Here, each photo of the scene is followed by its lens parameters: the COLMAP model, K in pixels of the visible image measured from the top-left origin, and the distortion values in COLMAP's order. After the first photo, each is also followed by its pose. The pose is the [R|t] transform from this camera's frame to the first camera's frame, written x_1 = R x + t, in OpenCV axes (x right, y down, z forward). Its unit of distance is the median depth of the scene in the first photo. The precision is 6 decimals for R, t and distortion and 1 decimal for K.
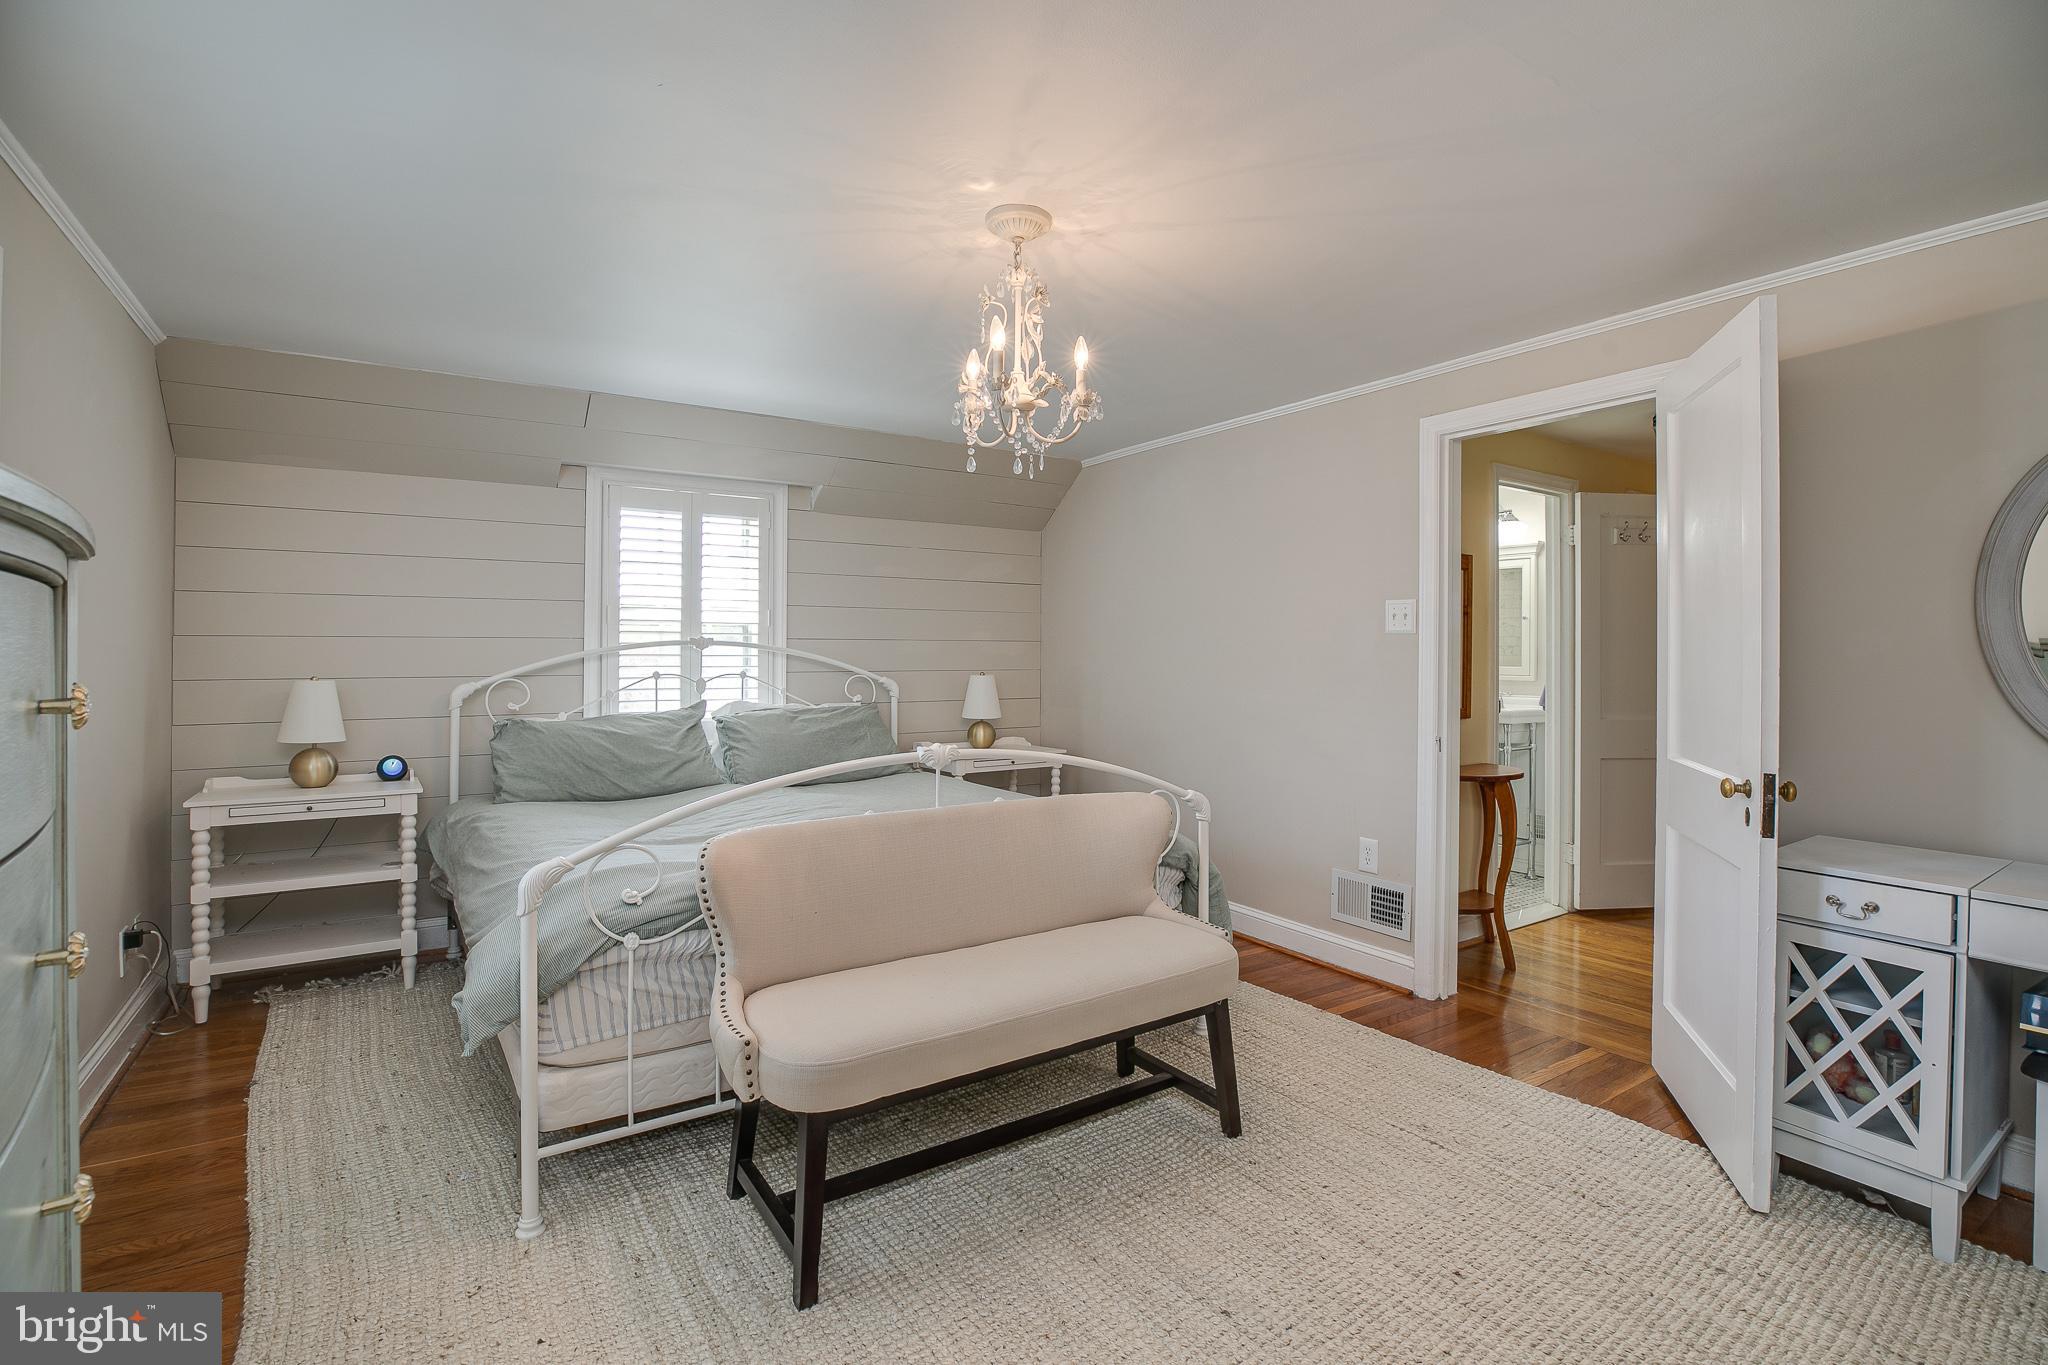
lens RADIAL K [[952.2, 0, 1025.8], [0, 952.2, 663.6], [0, 0, 1]] dist [-0.033044, 0.001000]
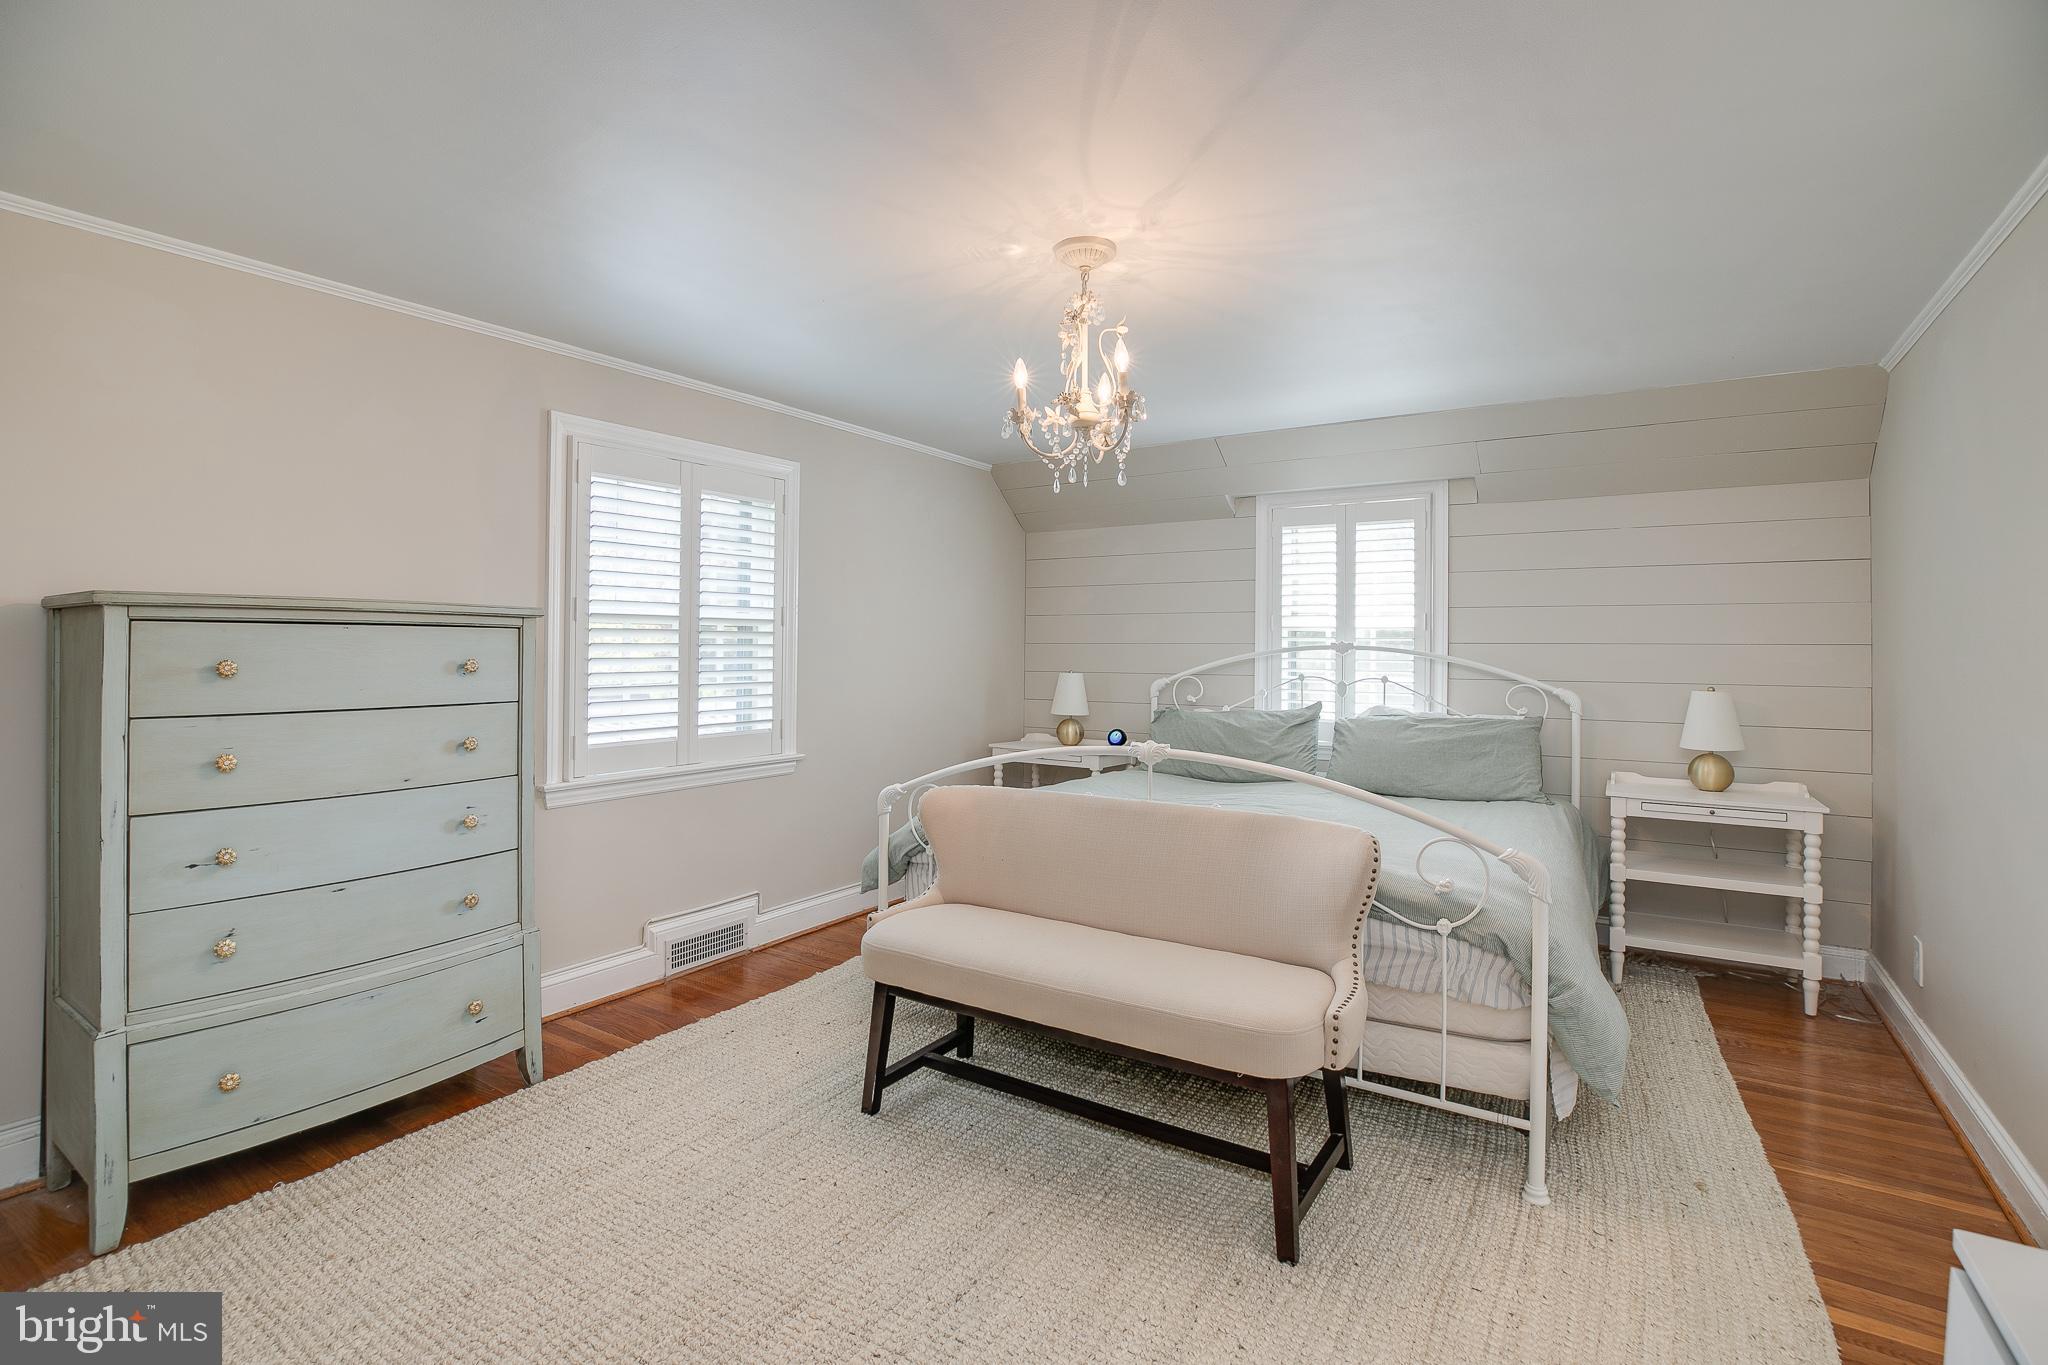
lens RADIAL K [[952.2, 0, 1020.5], [0, 952.2, 671.2], [0, 0, 1]] dist [-0.033044, 0.001000]
pose [[0.386098, 0.021537, -0.922207, 0.481769], [-0.017199, 0.999722, 0.016147, -0.006543], [0.922298, 0.009627, 0.386361, 0.266576]]
